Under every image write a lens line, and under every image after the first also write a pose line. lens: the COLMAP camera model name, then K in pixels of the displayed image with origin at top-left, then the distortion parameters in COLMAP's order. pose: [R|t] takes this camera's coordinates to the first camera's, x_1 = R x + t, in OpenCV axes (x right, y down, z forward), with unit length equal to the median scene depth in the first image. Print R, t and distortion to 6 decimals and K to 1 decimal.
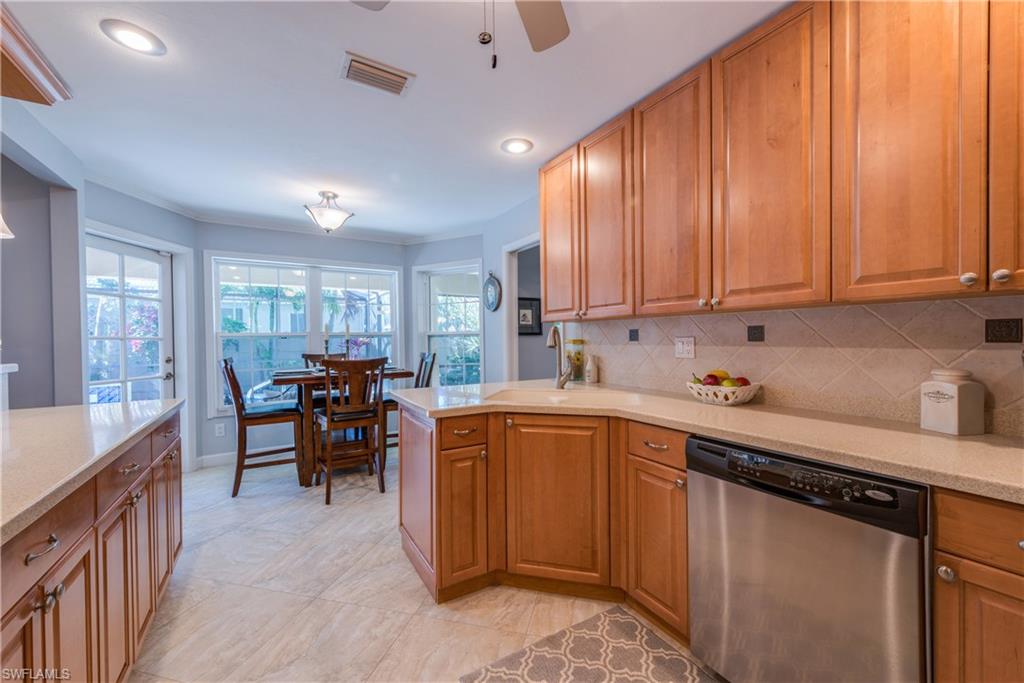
lens RADIAL K [[399.0, 0, 508.0], [0, 399.0, 339.8], [0, 0, 1]] dist [0.016413, -0.000740]
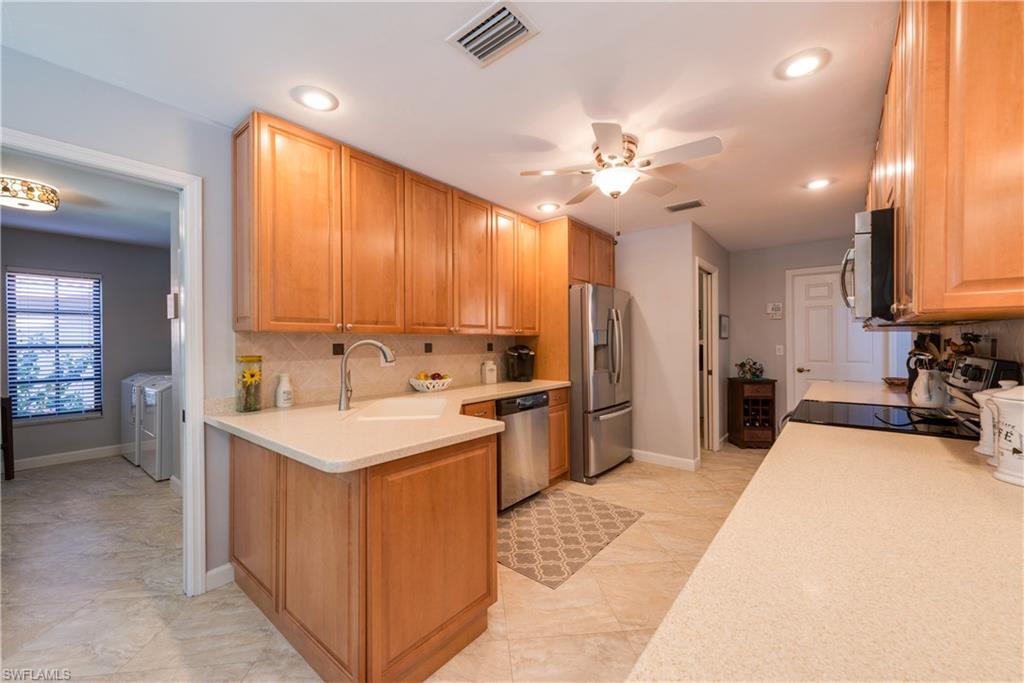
lens RADIAL K [[399.0, 0, 513.9], [0, 399.0, 344.4], [0, 0, 1]] dist [0.016413, -0.000740]
pose [[-0.355078, 0.021695, 0.934585, -1.097910], [0.023928, 0.999614, -0.014113, 0.001834], [-0.934531, 0.017352, -0.355460, 1.263403]]
